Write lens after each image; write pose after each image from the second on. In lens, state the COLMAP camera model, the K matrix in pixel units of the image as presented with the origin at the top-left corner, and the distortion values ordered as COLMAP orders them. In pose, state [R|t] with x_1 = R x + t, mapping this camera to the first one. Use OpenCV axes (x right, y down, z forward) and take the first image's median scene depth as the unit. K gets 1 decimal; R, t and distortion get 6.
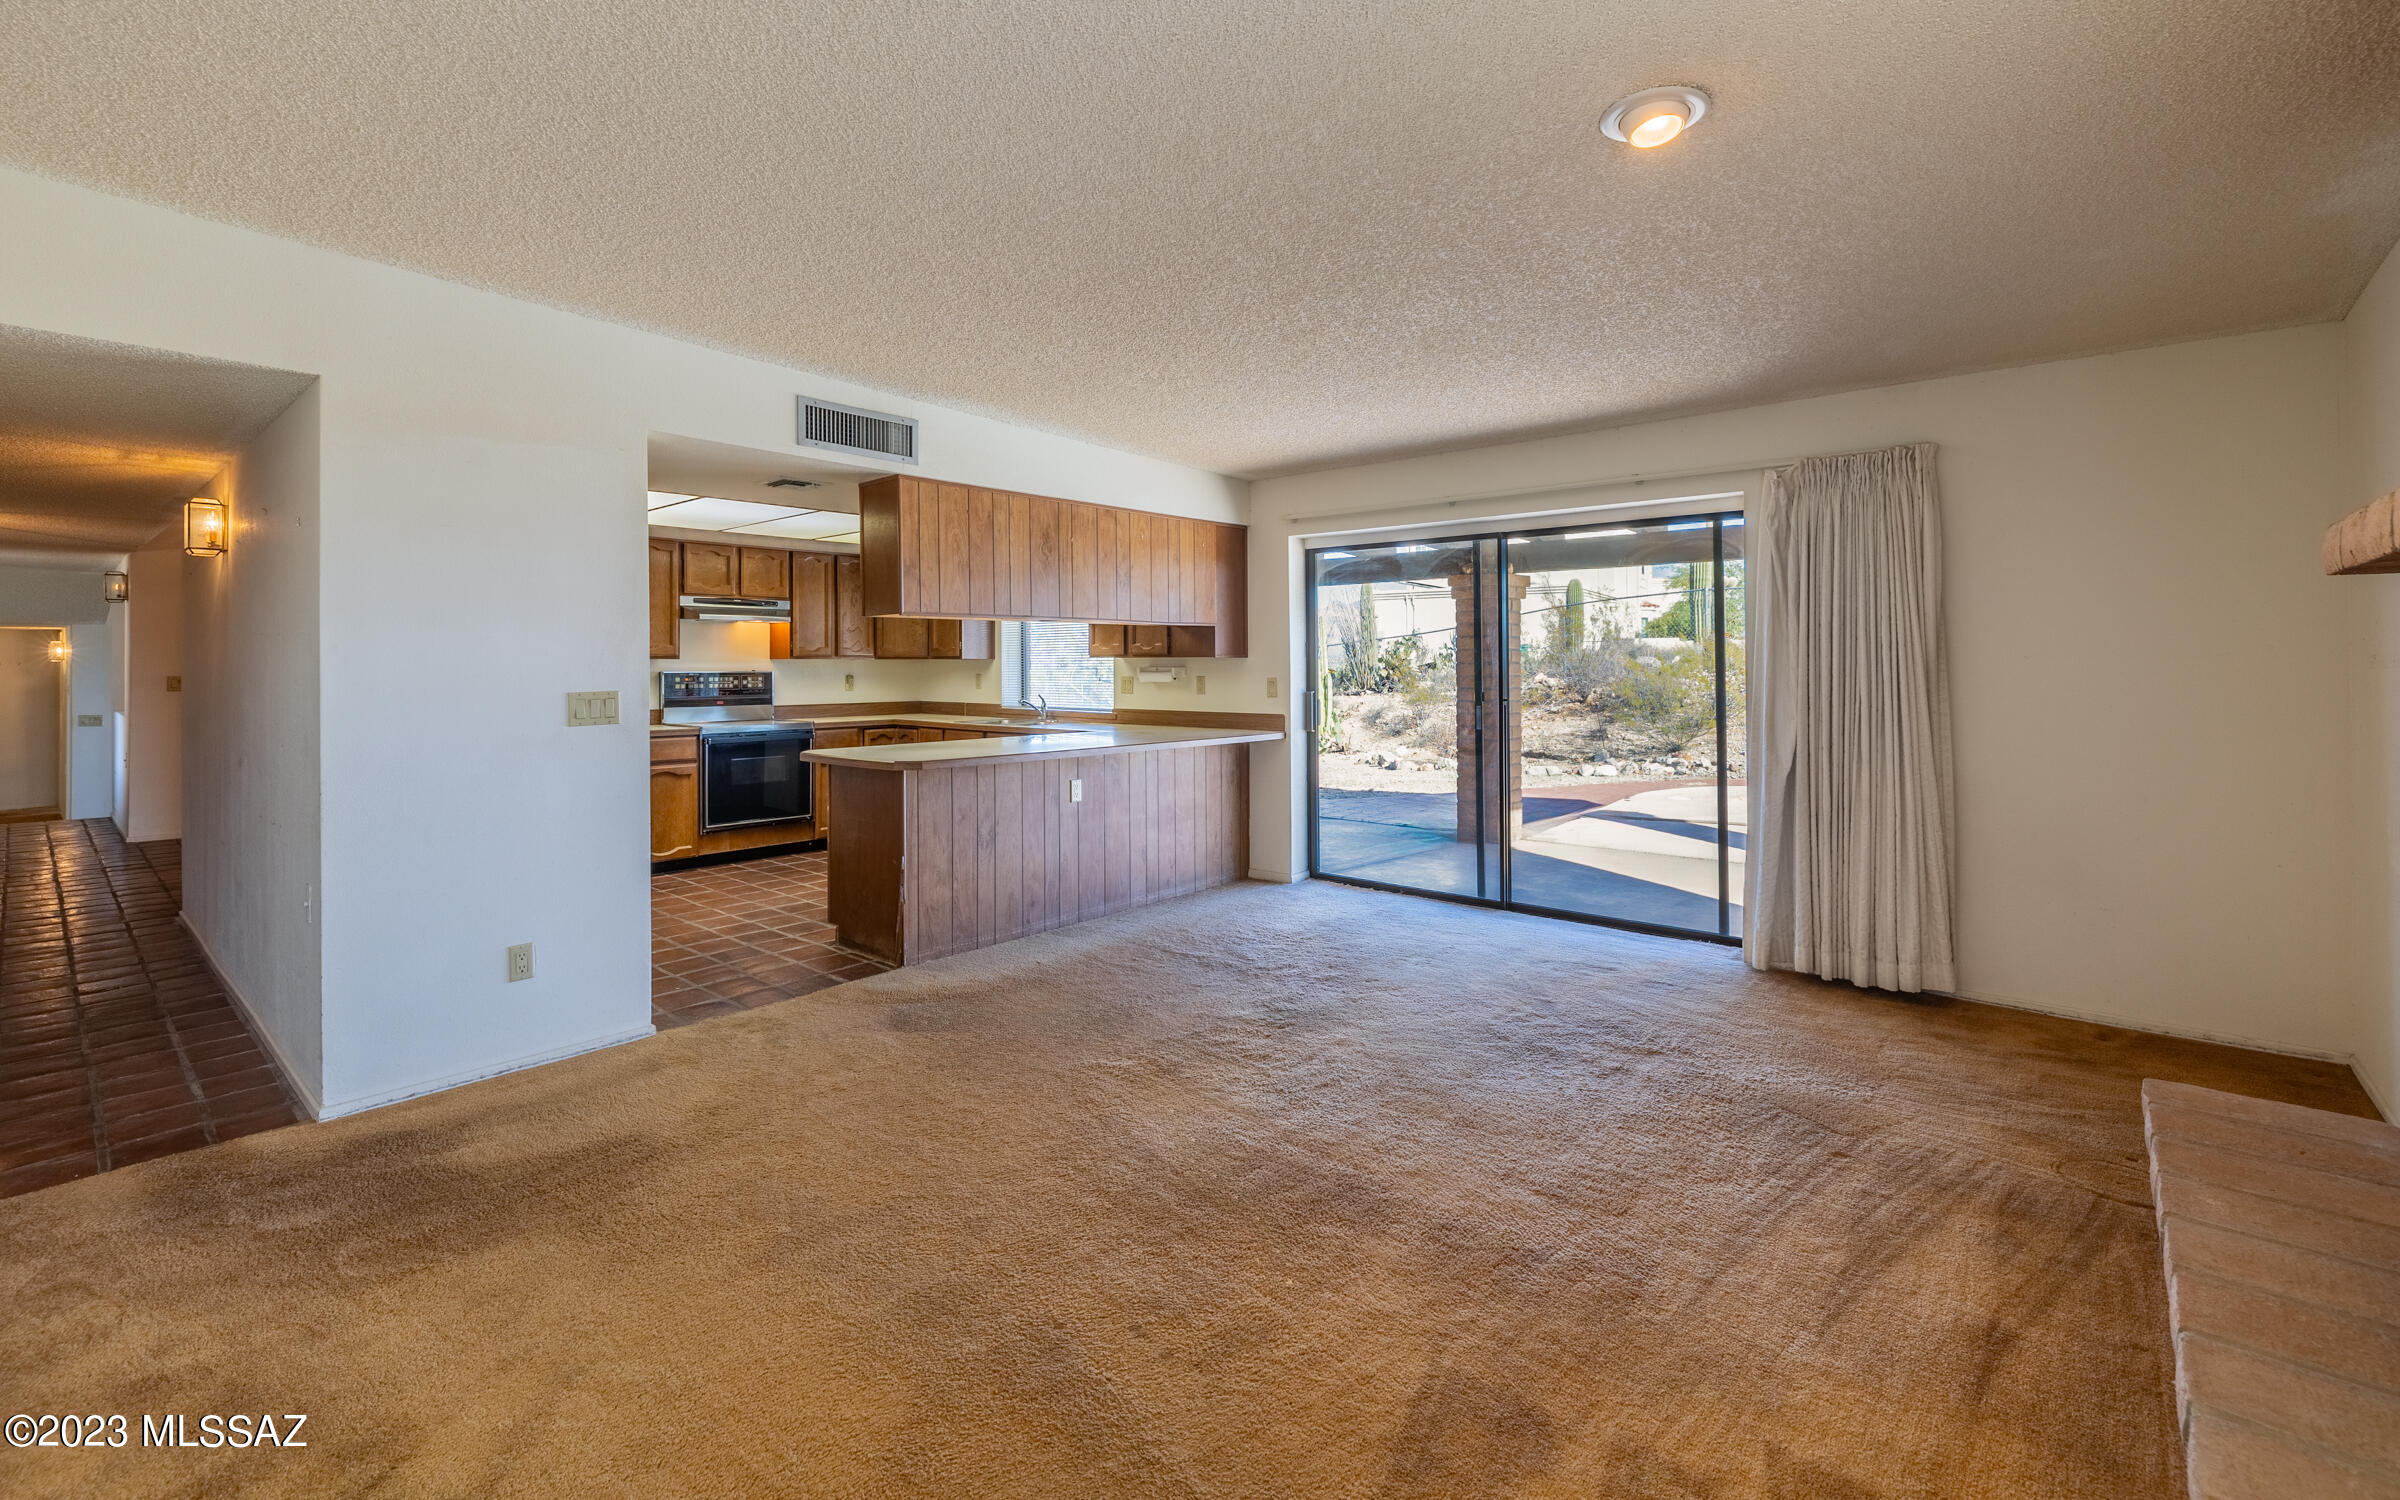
lens RADIAL K [[1025.6, 0, 1222.4], [0, 1025.6, 664.5], [0, 0, 1]] dist [0.001530, 0.000336]
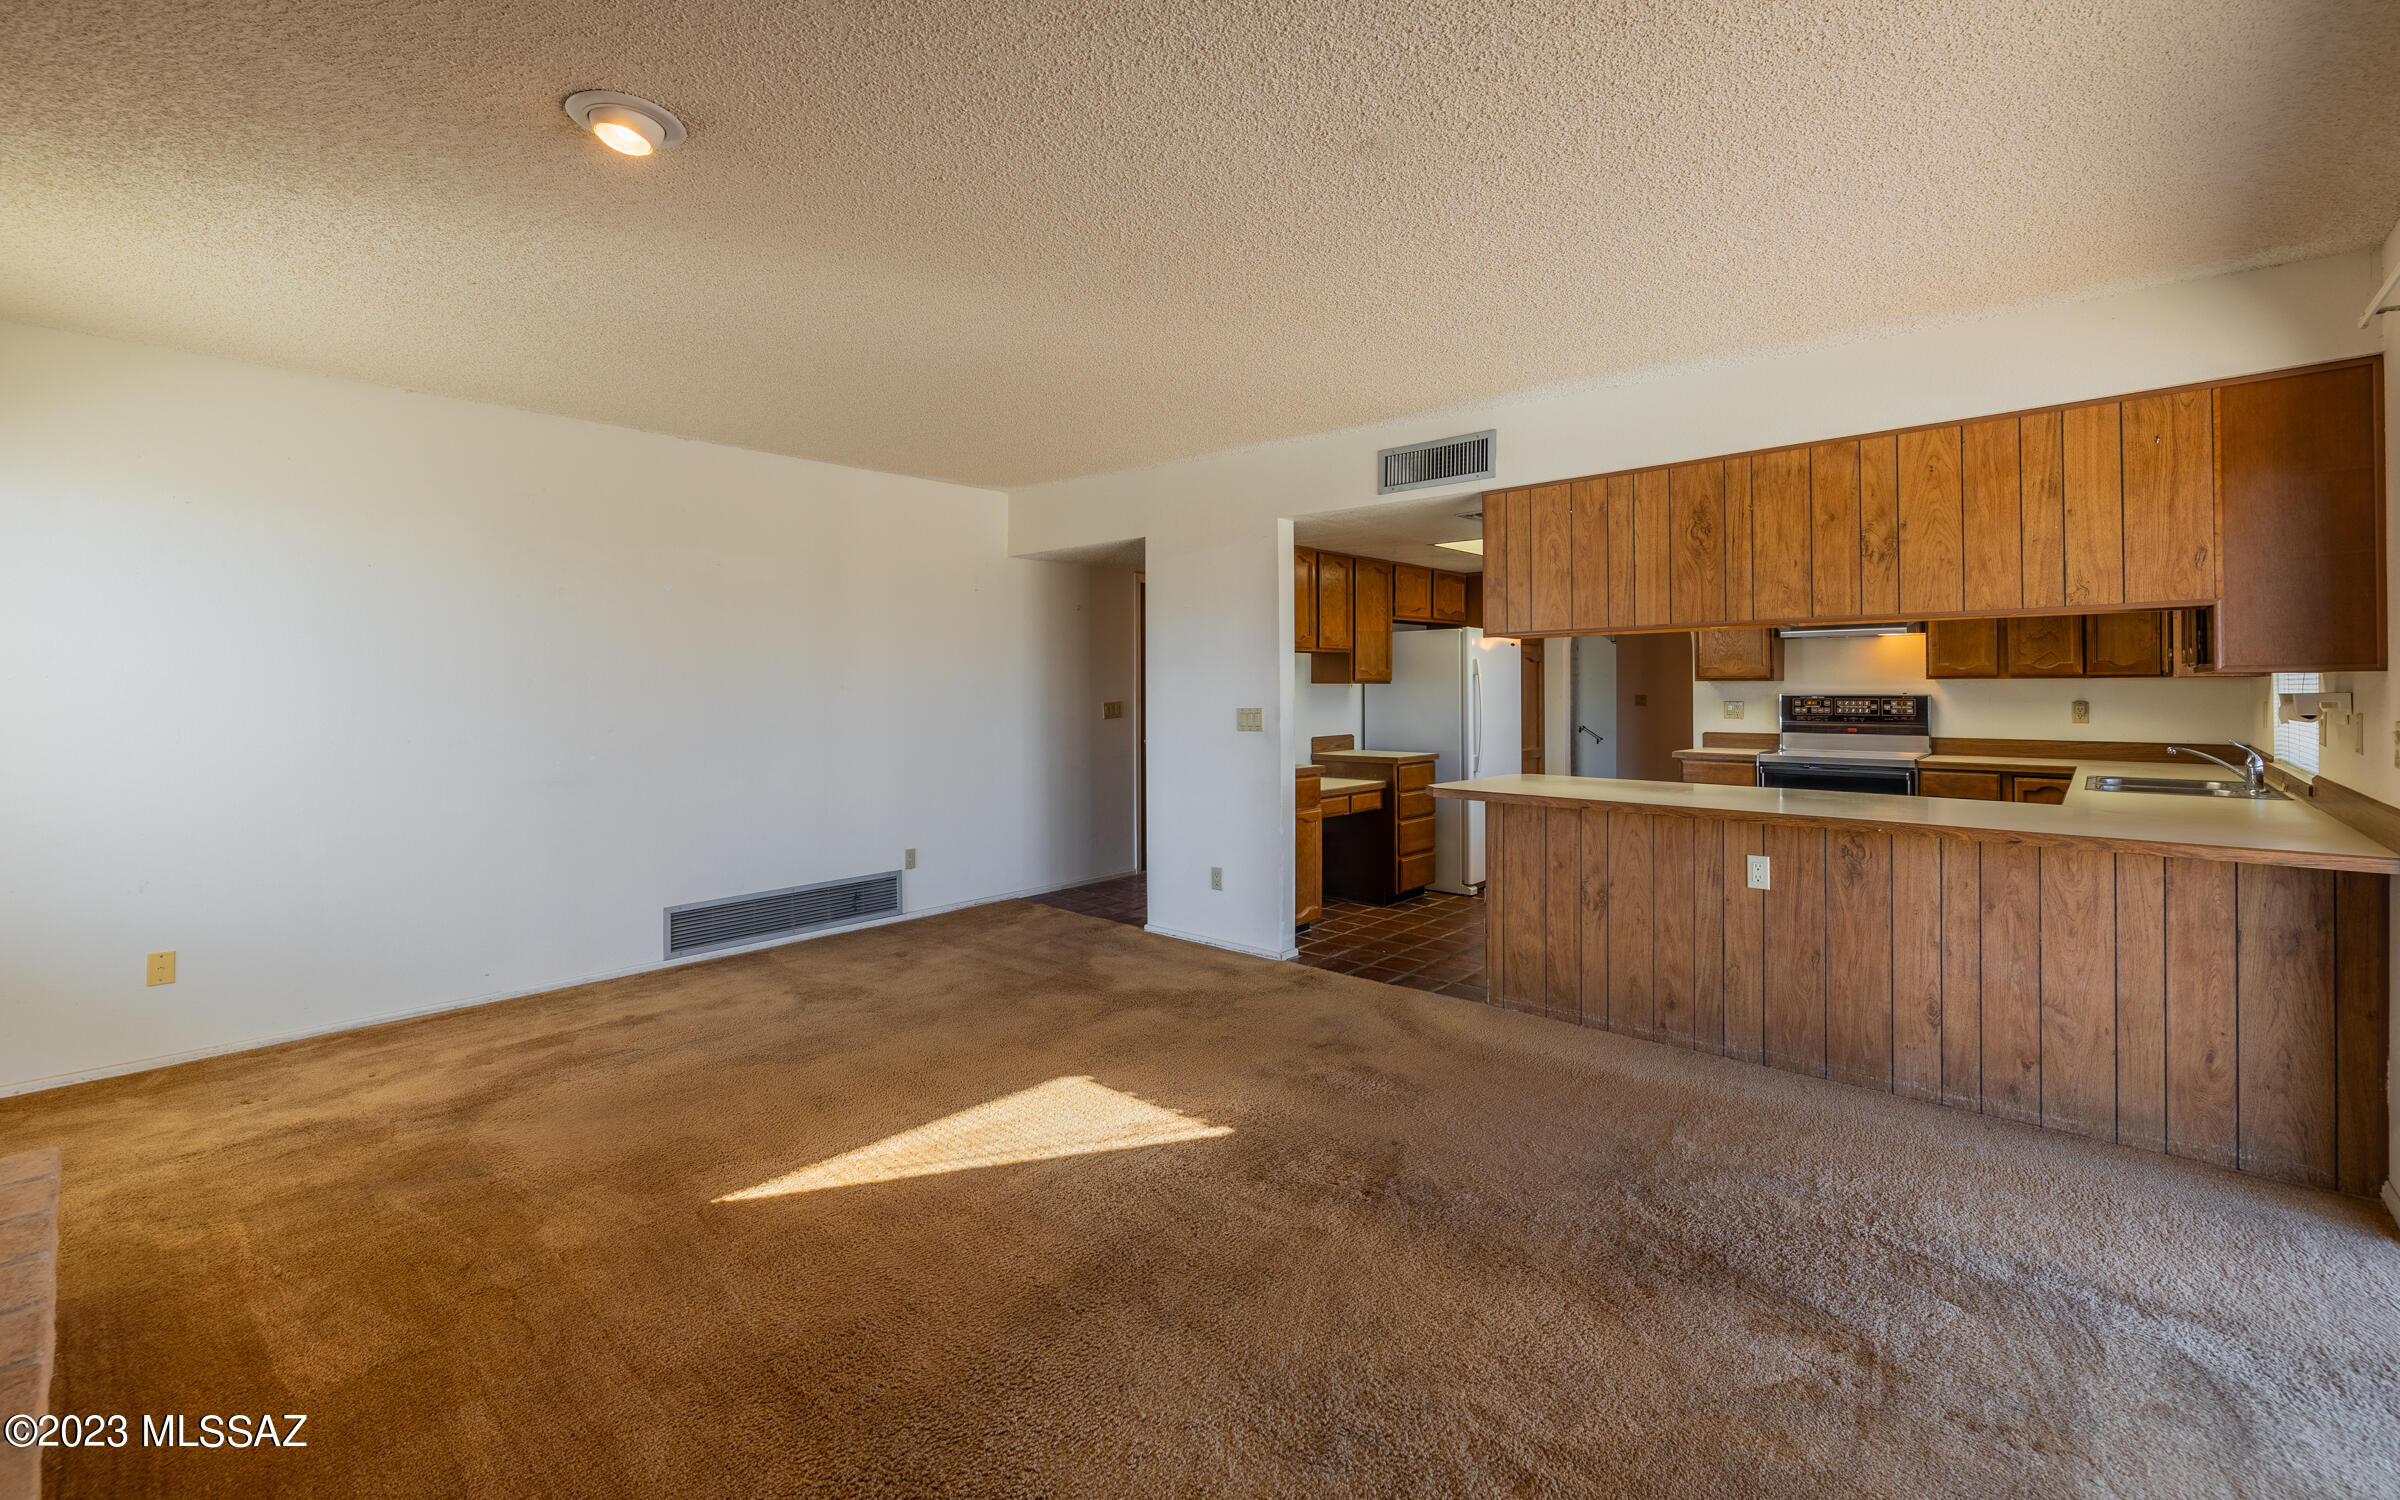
lens RADIAL K [[1025.6, 0, 1179.3], [0, 1025.6, 678.1], [0, 0, 1]] dist [0.001530, 0.000336]
pose [[-0.055308, -0.009162, -0.998427, 0.581994], [0.004953, 0.999943, -0.009450, -0.002092], [0.998457, -0.005468, -0.055259, 0.671440]]
